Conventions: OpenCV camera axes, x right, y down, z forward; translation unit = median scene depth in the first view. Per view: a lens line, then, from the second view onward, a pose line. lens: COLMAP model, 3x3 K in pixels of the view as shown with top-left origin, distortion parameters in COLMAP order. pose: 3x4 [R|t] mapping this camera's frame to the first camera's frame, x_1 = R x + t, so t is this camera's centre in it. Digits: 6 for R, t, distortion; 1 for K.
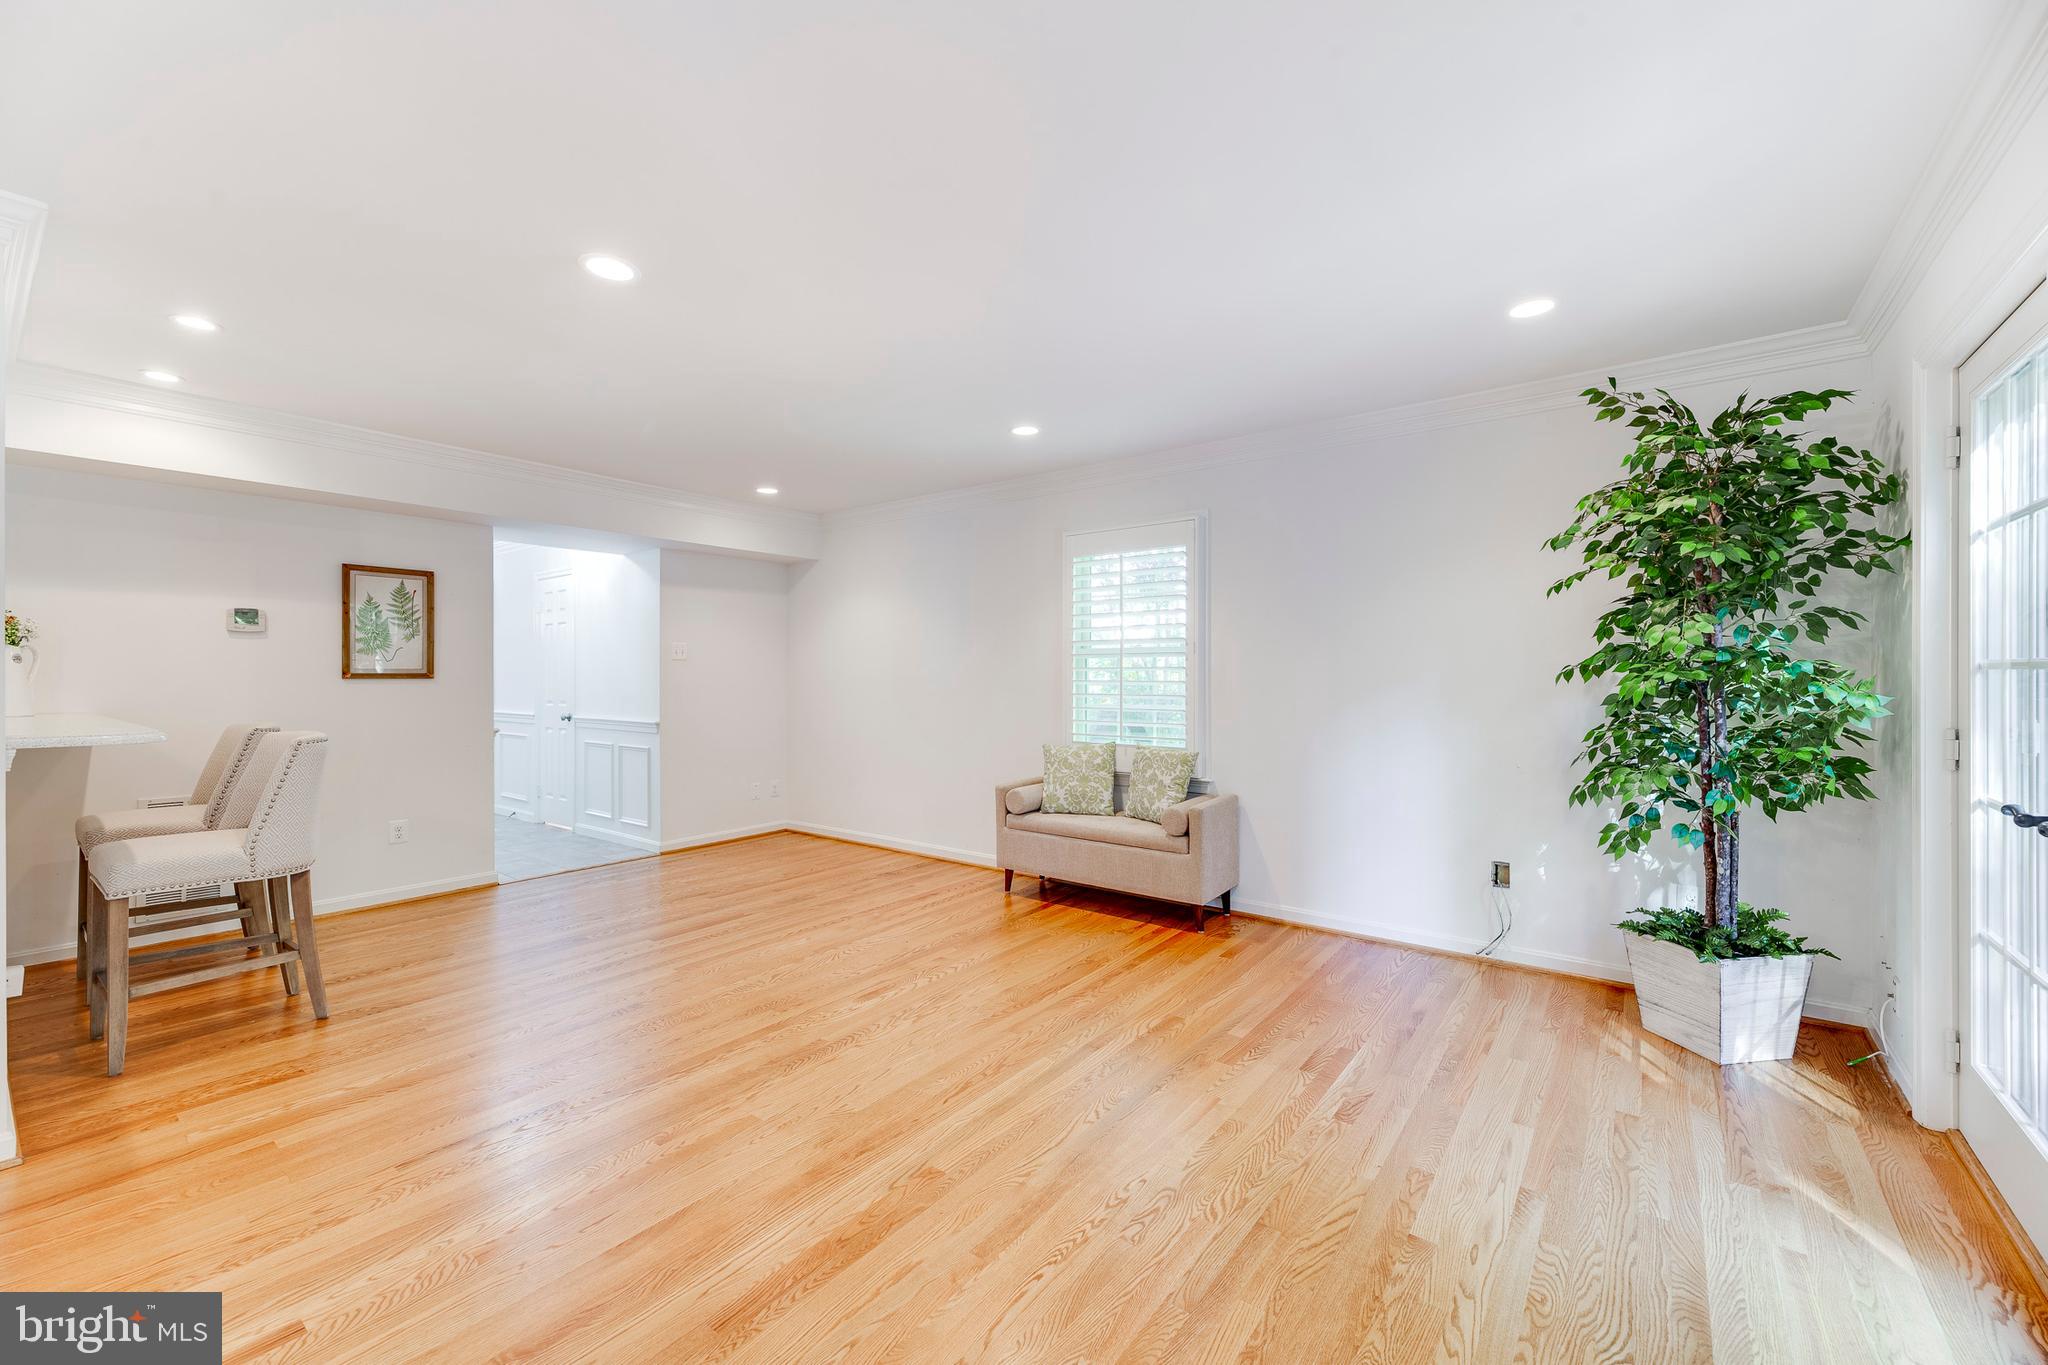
lens RADIAL K [[821.2, 0, 1011.2], [0, 821.2, 672.6], [0, 0, 1]] dist [0.008944, -0.001998]
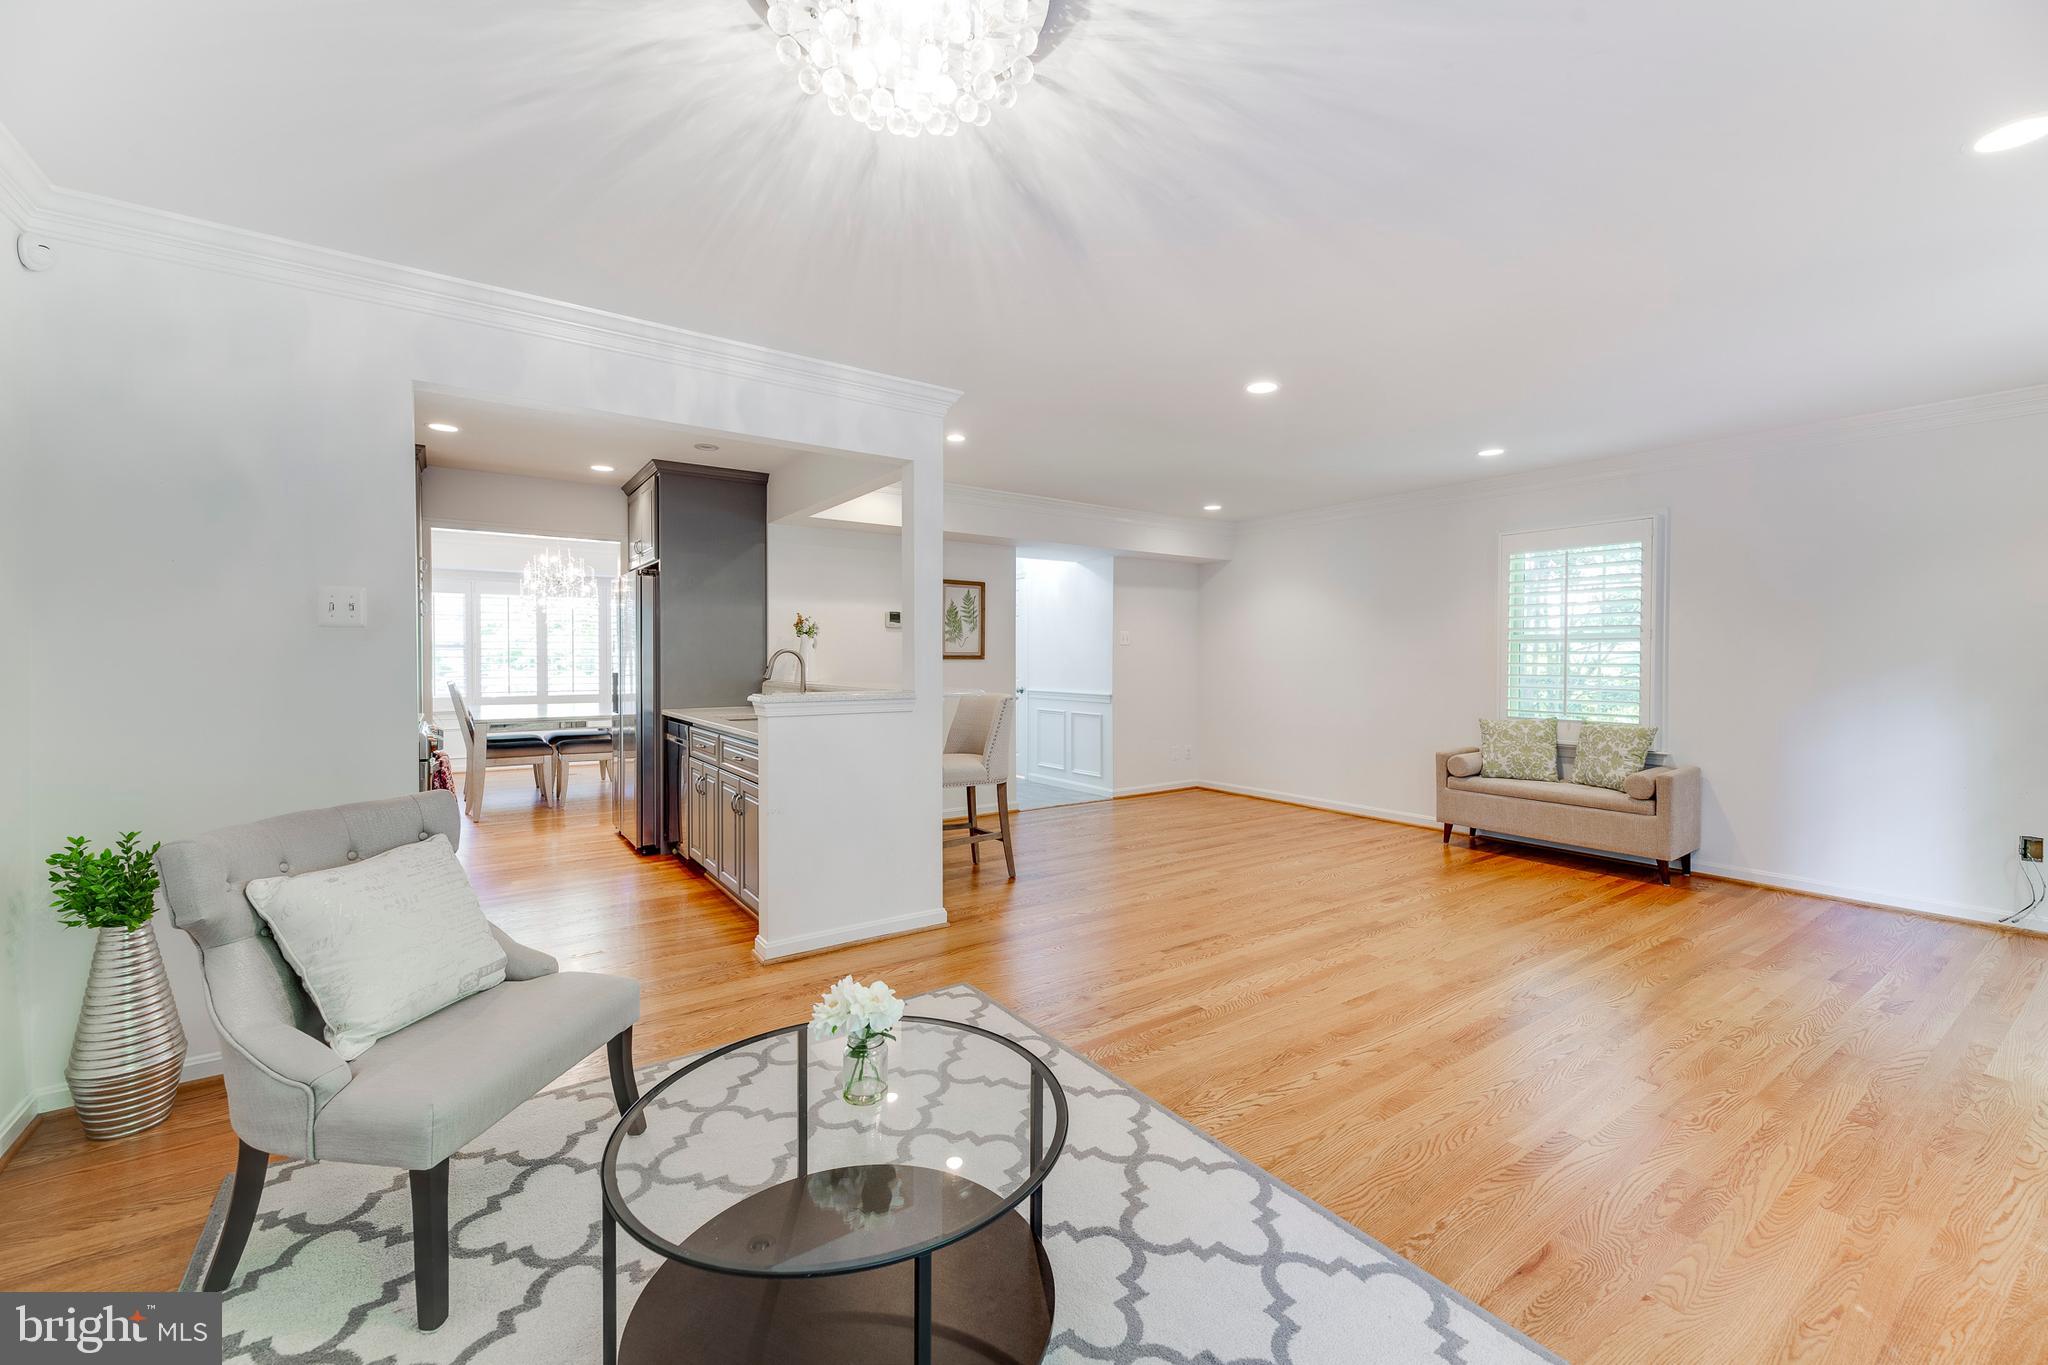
lens RADIAL K [[821.2, 0, 995.2], [0, 821.2, 665.3], [0, 0, 1]] dist [0.008944, -0.001998]
pose [[0.950972, 0.005891, -0.309222, -0.275586], [-0.002139, 0.999920, 0.012471, 0.000177], [0.309271, -0.011198, 0.950908, -0.336347]]
